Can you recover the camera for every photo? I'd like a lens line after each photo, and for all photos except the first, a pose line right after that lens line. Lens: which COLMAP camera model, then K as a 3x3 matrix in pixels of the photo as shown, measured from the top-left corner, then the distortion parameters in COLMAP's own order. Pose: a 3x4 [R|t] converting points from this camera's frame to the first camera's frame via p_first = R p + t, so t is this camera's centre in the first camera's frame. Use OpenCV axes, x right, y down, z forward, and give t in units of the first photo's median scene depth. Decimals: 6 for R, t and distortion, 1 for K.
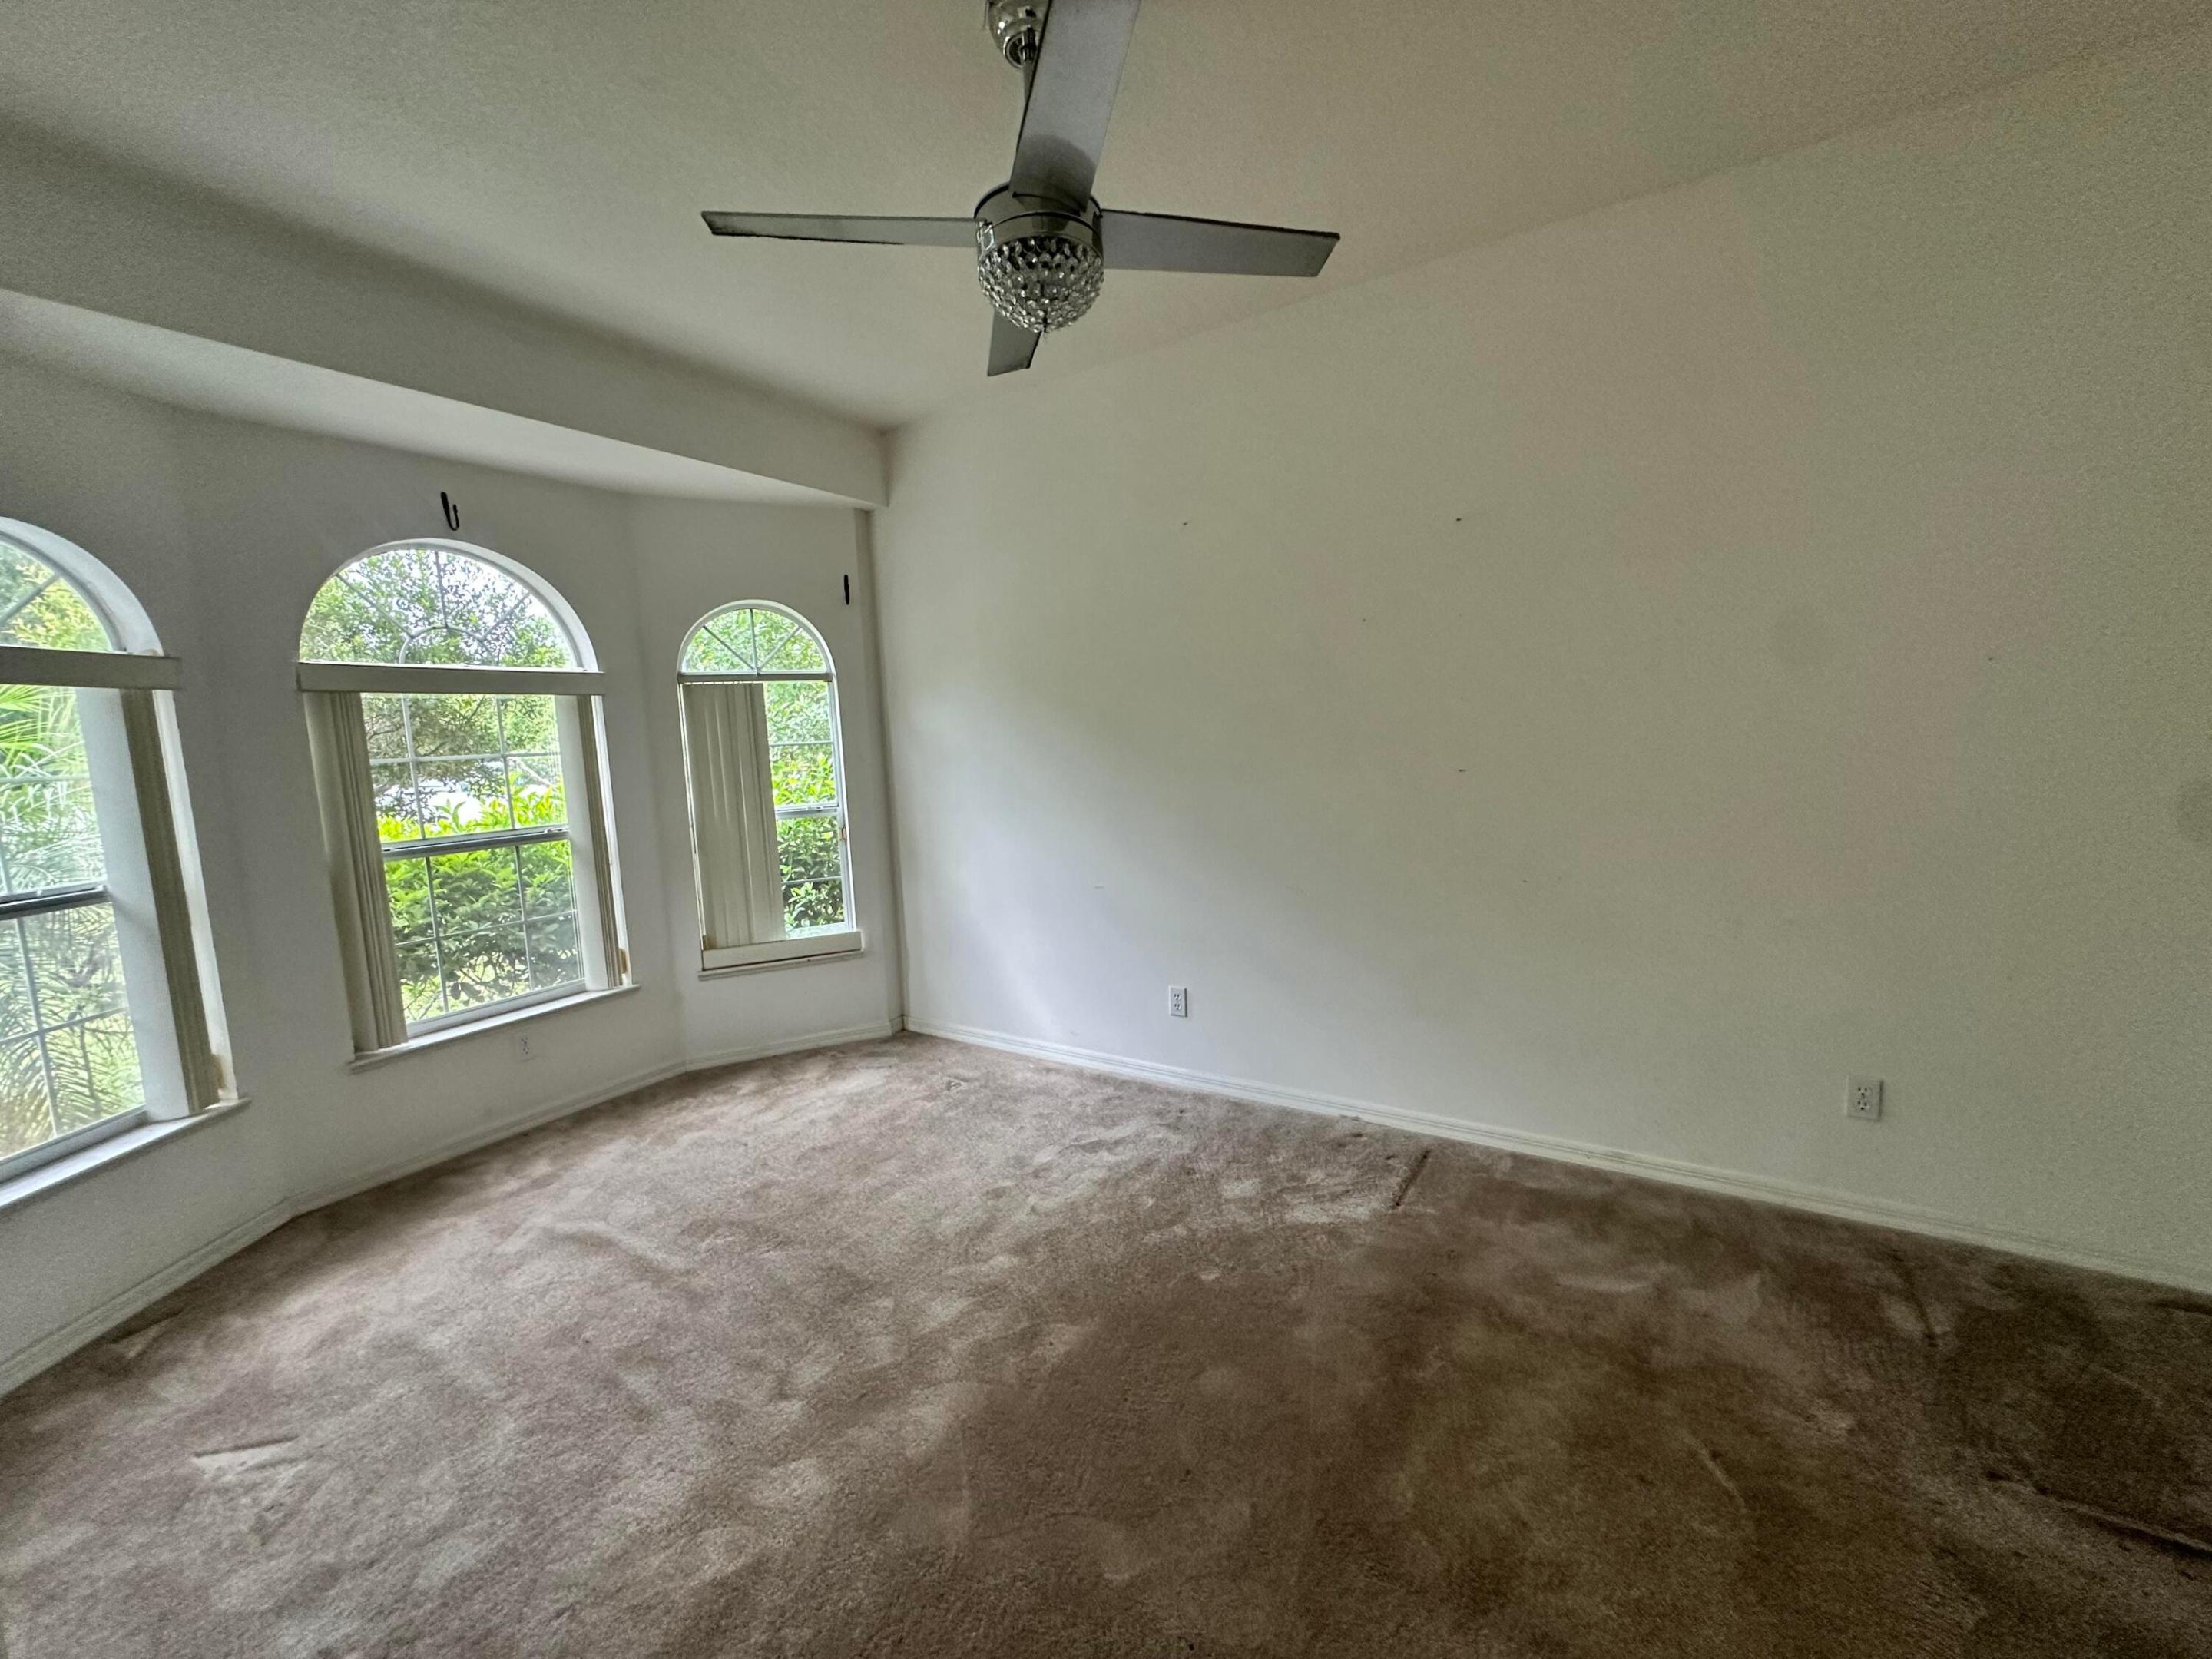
lens RADIAL K [[884.0, 0, 1101.0], [0, 884.0, 823.2], [0, 0, 1]] dist [0.001443, -0.000123]
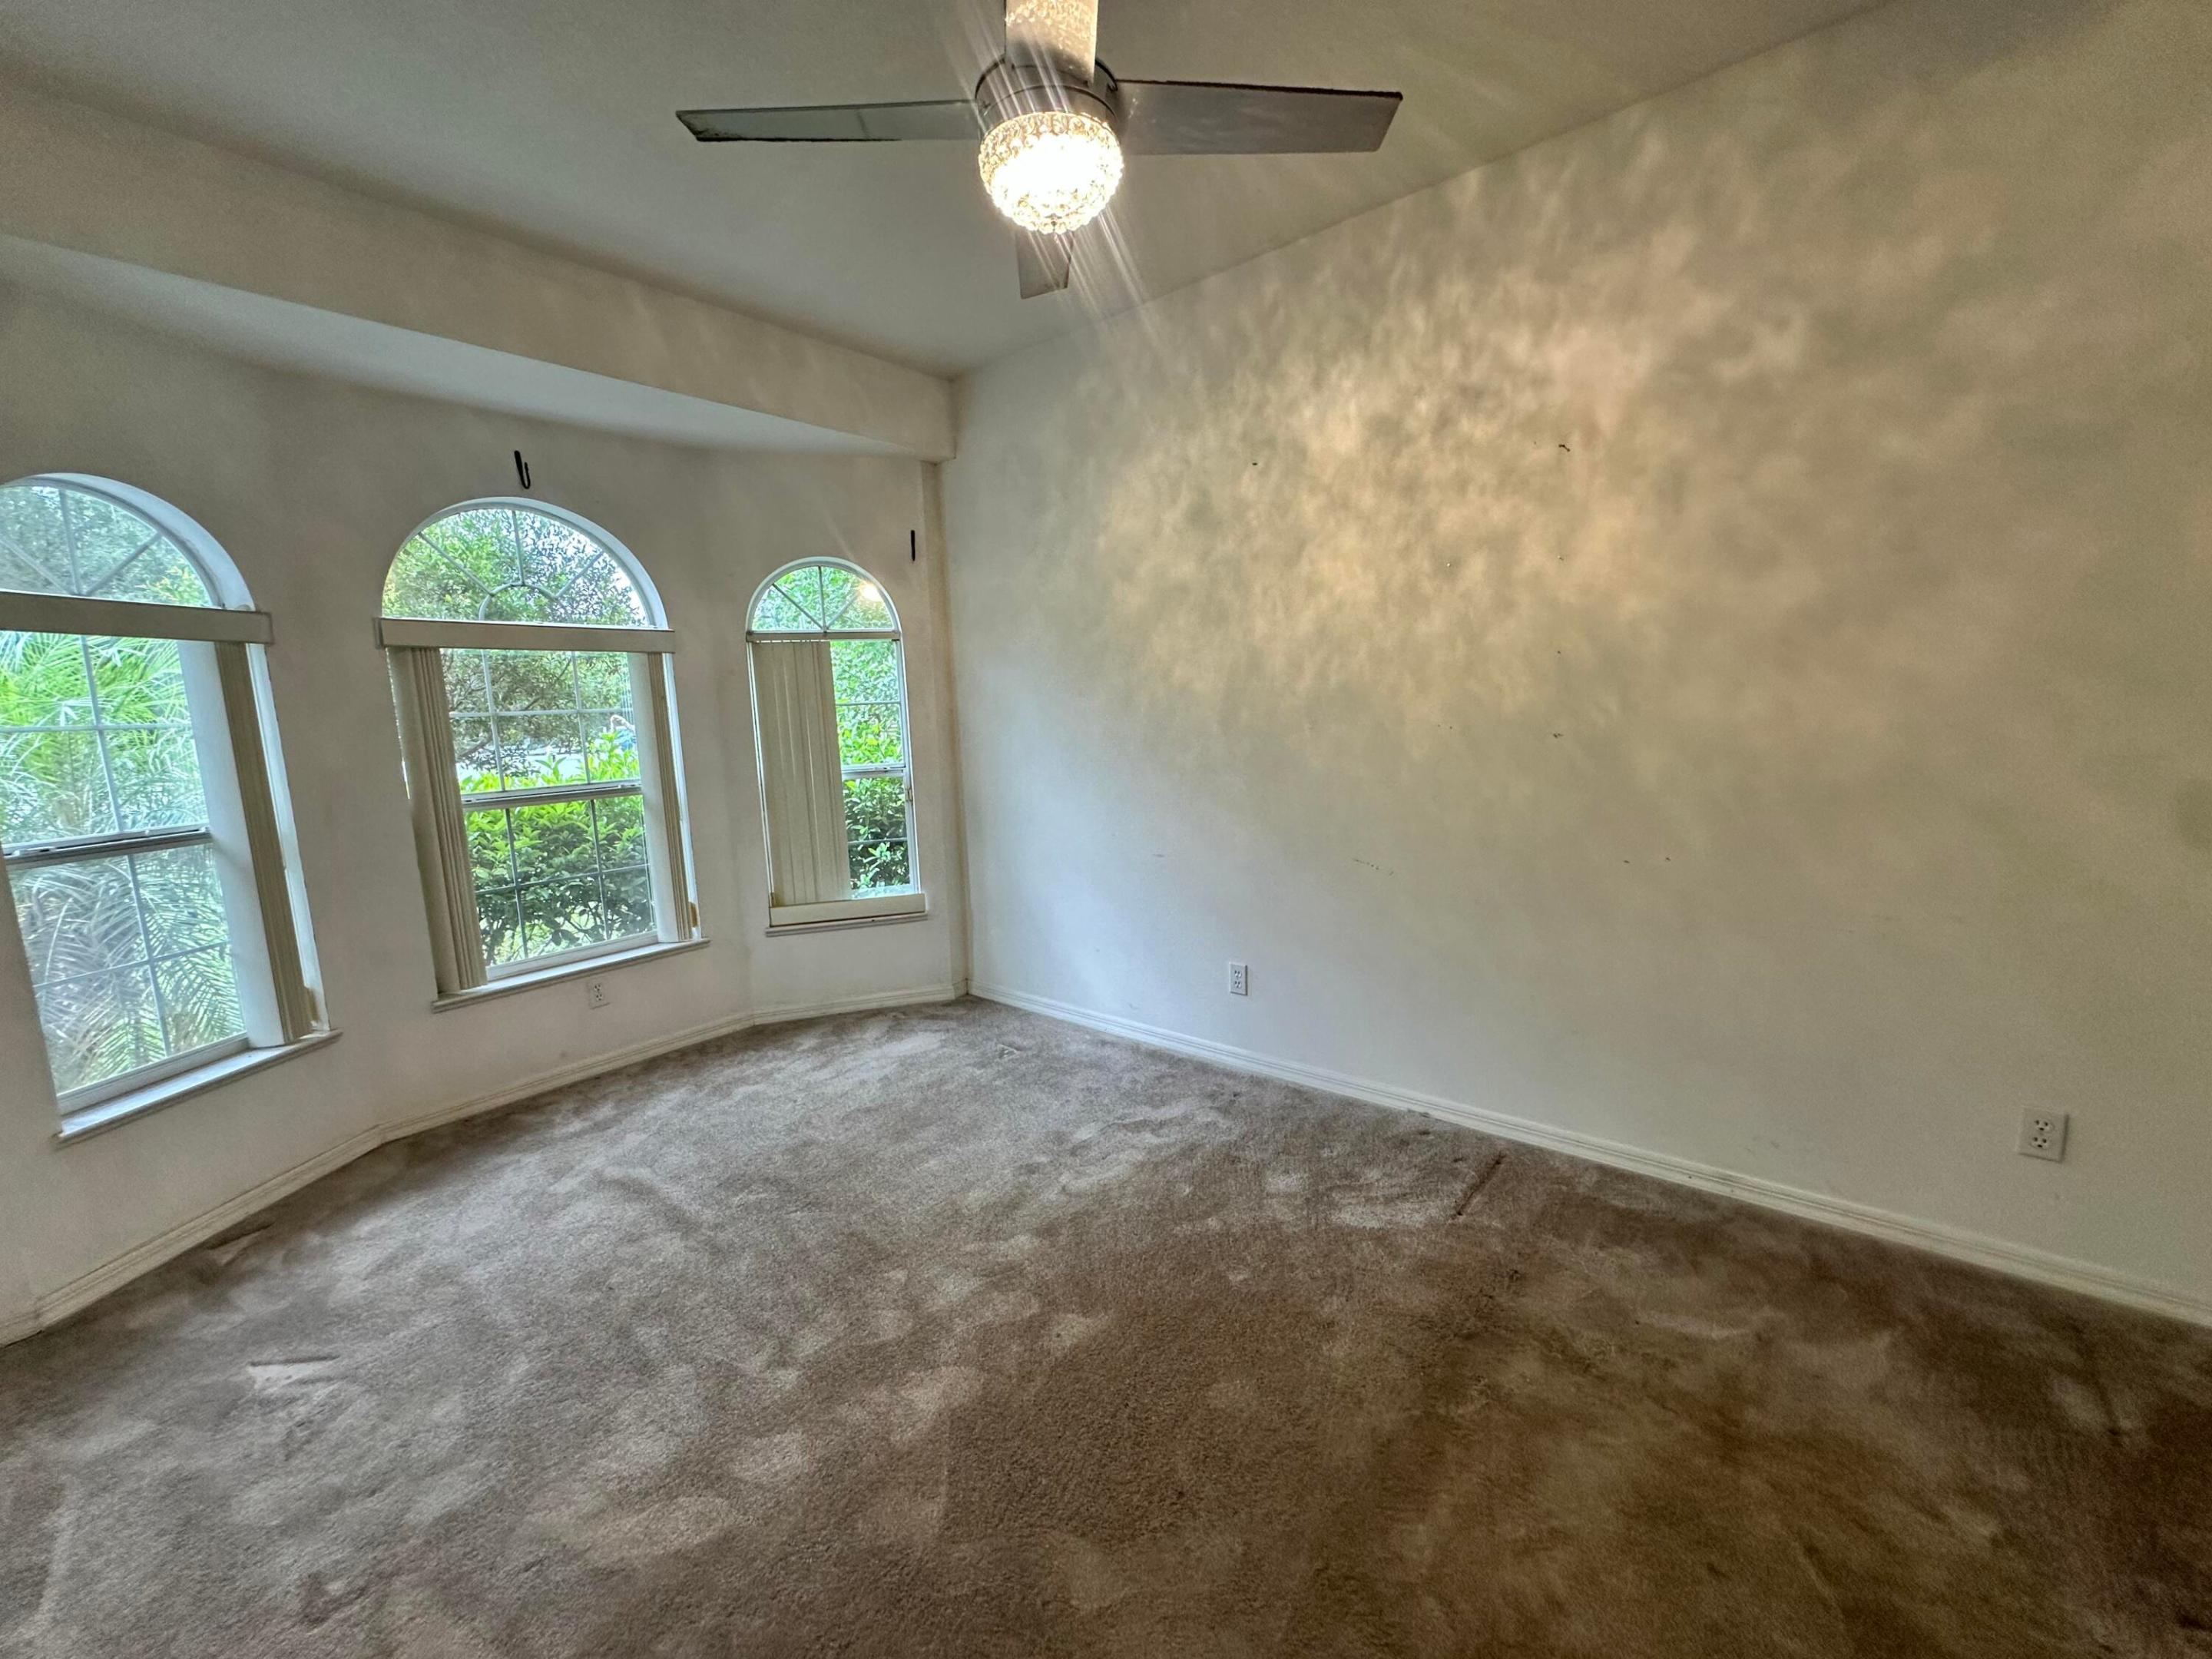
lens RADIAL K [[884.0, 0, 1101.0], [0, 884.0, 823.2], [0, 0, 1]] dist [0.001443, -0.000123]
pose [[0.992077, 0.023179, -0.123478, 0.081259], [-0.018860, 0.999173, 0.036034, 0.006802], [0.124211, -0.033419, 0.991693, 0.076939]]
